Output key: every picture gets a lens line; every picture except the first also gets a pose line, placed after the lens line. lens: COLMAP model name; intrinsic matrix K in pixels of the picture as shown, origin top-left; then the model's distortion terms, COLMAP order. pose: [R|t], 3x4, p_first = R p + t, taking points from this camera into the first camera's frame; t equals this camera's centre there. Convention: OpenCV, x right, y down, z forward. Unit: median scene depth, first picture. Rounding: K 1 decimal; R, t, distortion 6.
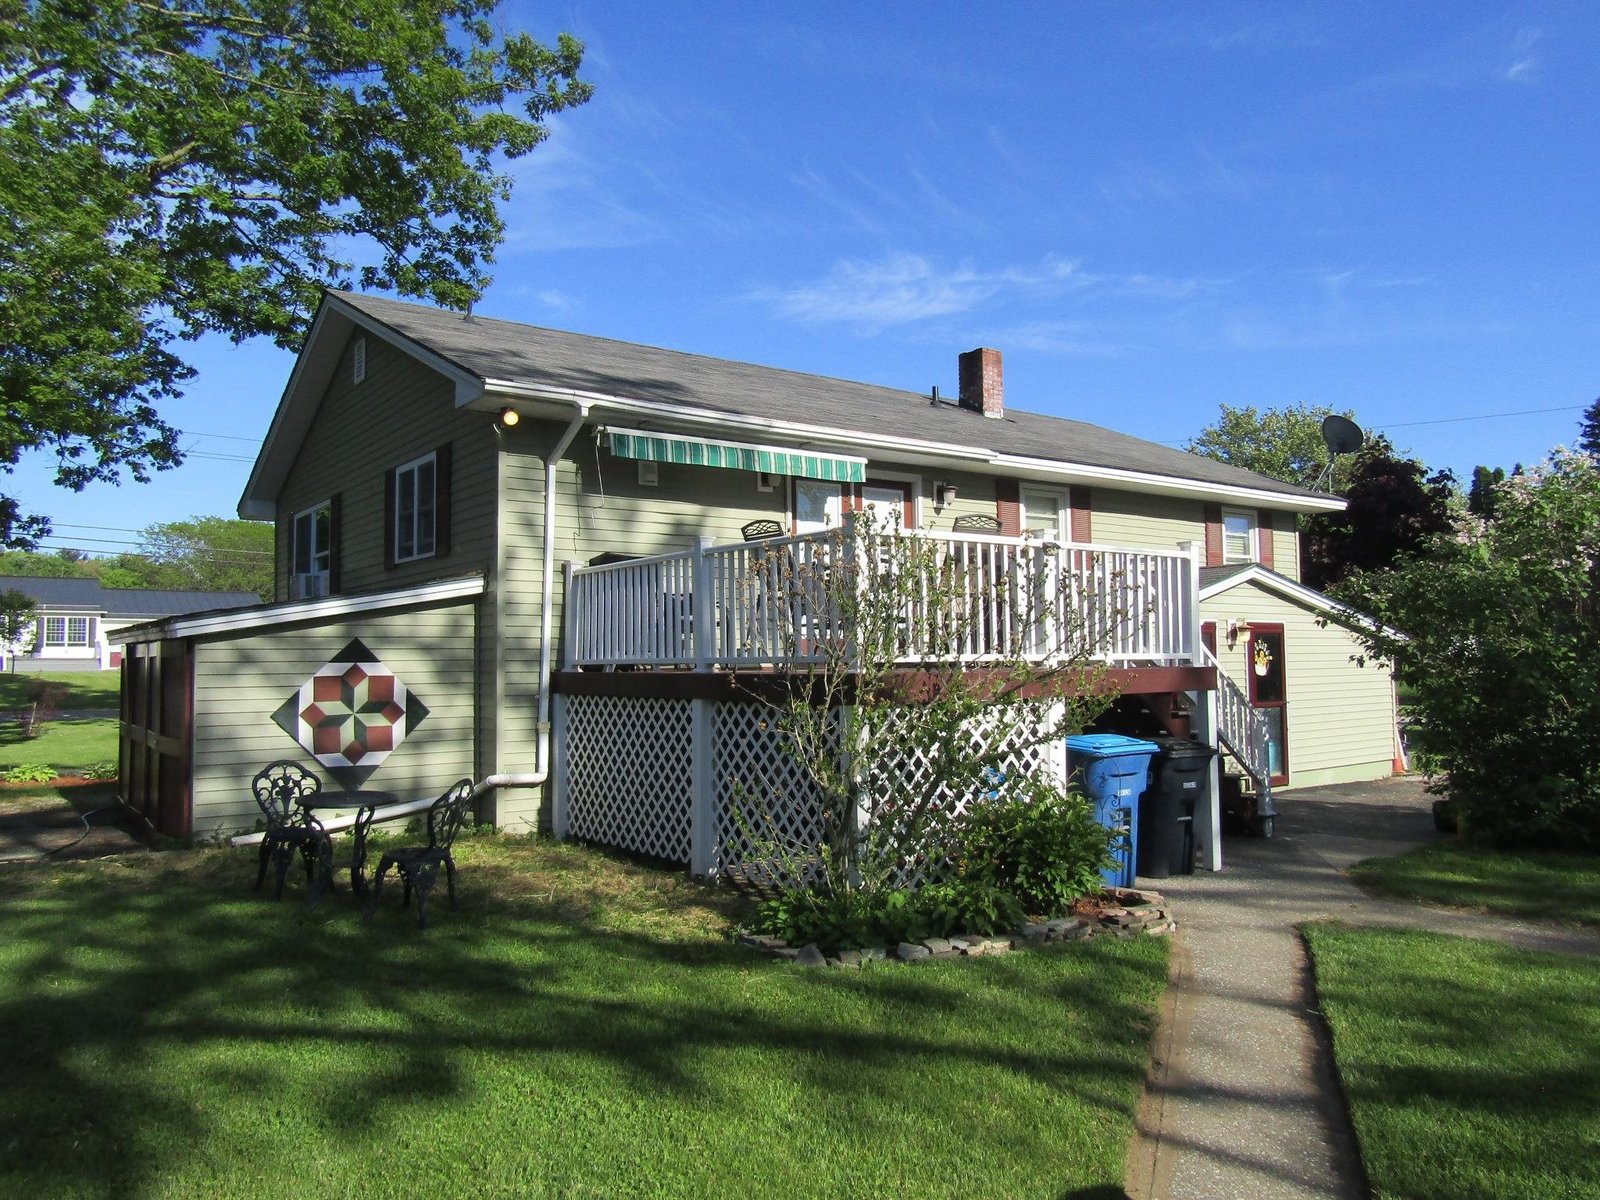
lens RADIAL K [[1156.4, 0, 807.8], [0, 1156.4, 592.7], [0, 0, 1]] dist [0.000946, 0.005257]
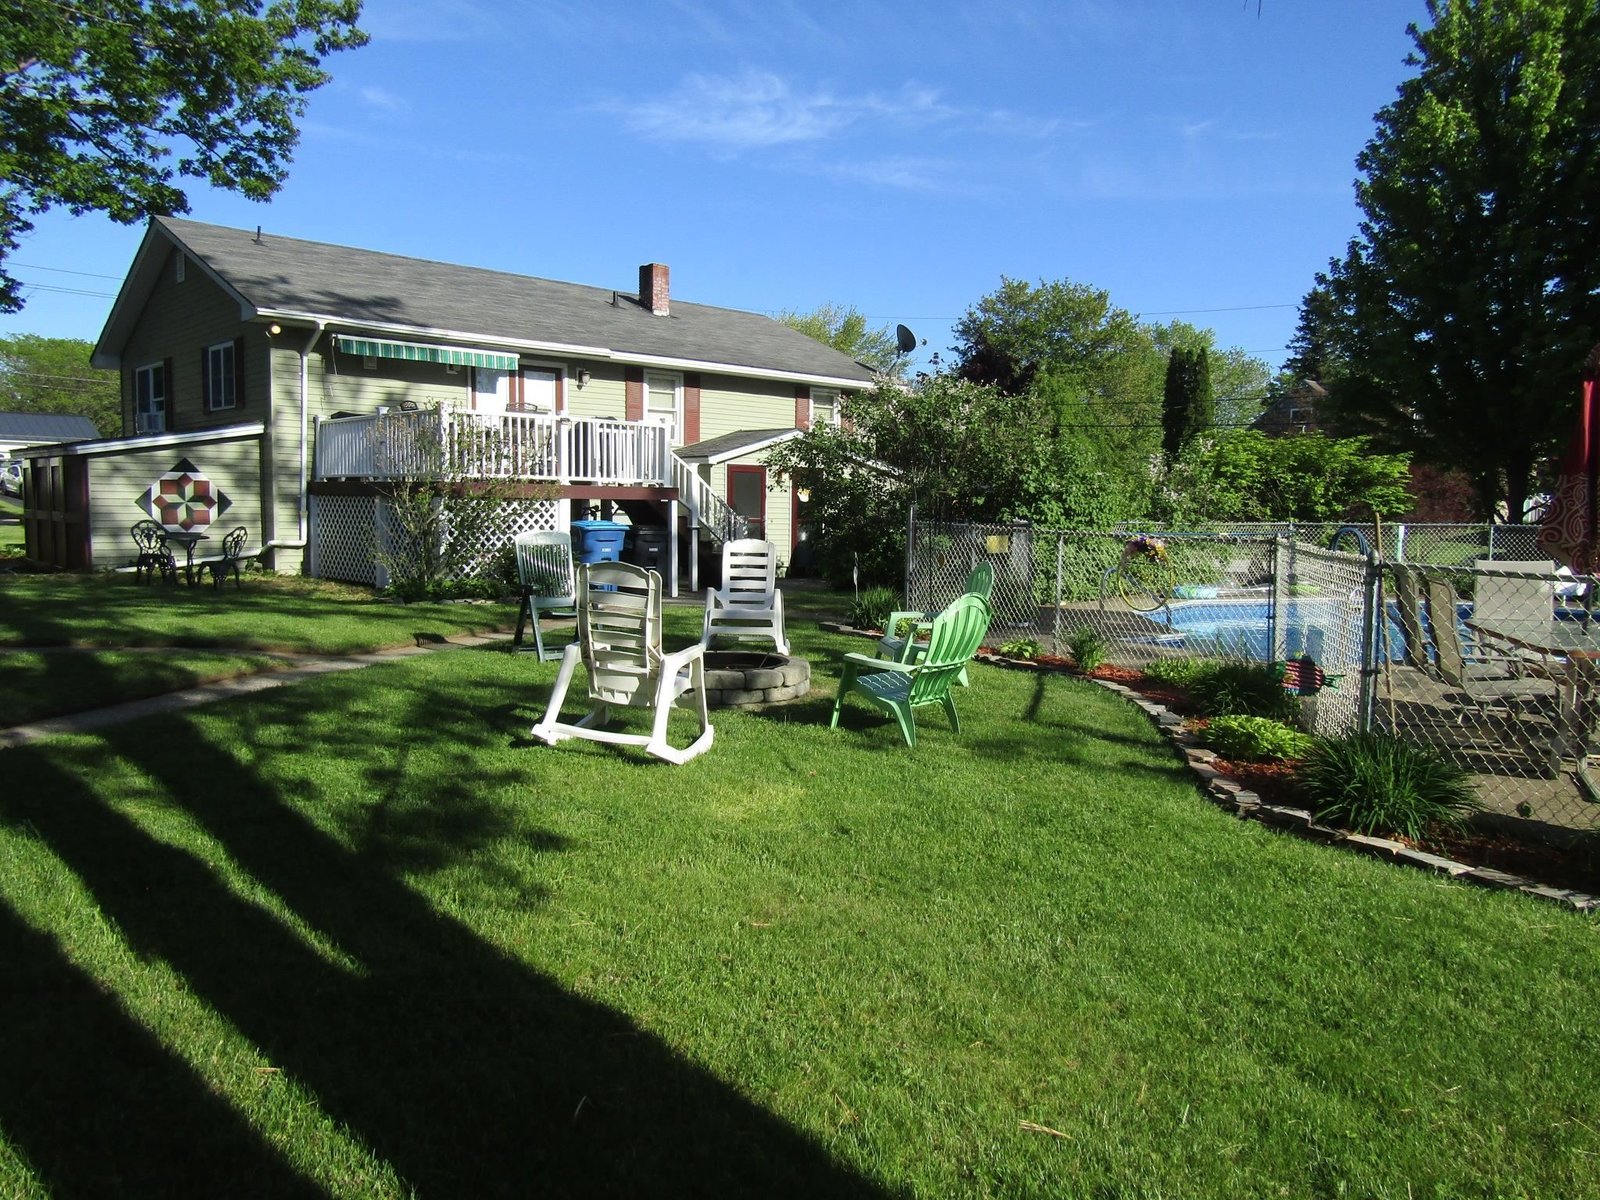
lens RADIAL K [[1136.7, 0, 800.0], [0, 1136.7, 600.0], [0, 0, 1]] dist [-0.004521, -0.008563]
pose [[0.992602, 0.015559, 0.120416, 0.289194], [-0.032749, 0.989308, 0.142118, -0.019441], [-0.116917, -0.145010, 0.982498, -0.722453]]
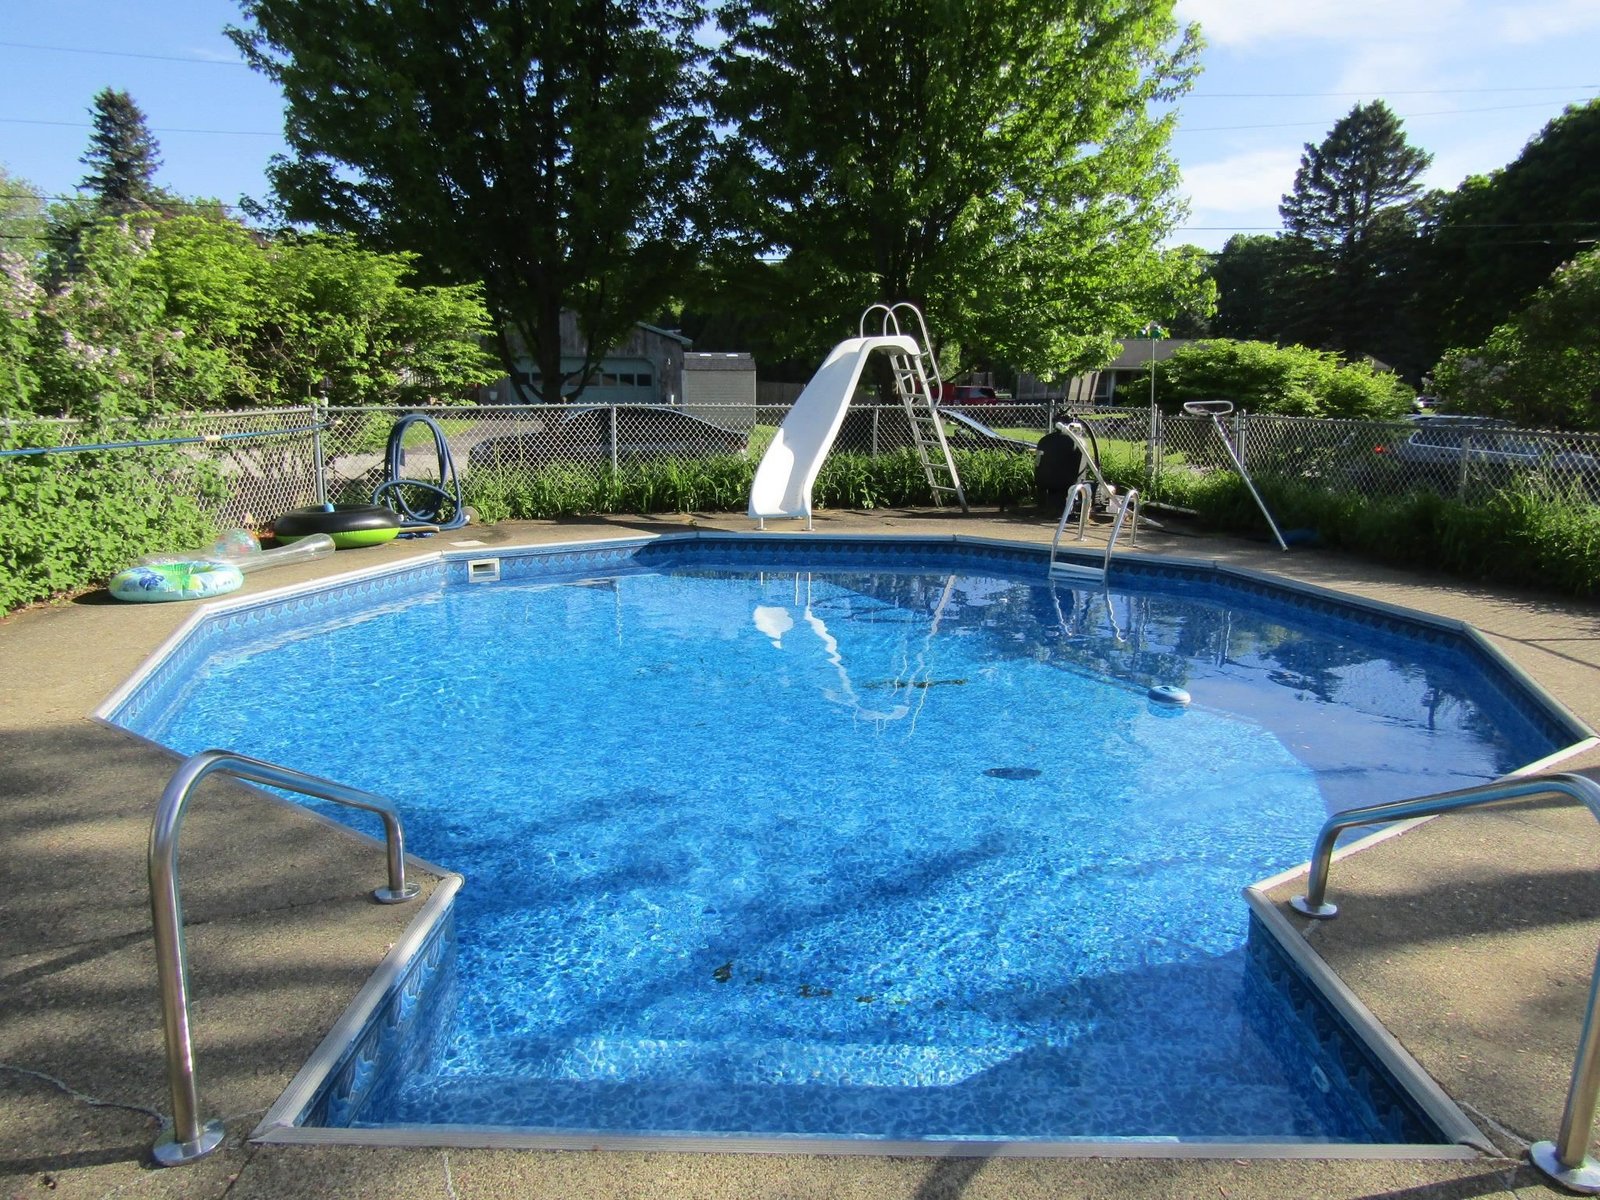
lens RADIAL K [[1156.4, 0, 807.8], [0, 1156.4, 592.7], [0, 0, 1]] dist [0.000946, 0.005257]
pose [[0.475103, -0.144084, 0.868054, 0.611079], [-0.070246, 0.977144, 0.200638, 0.018828], [-0.877122, -0.156301, 0.454123, 0.171492]]
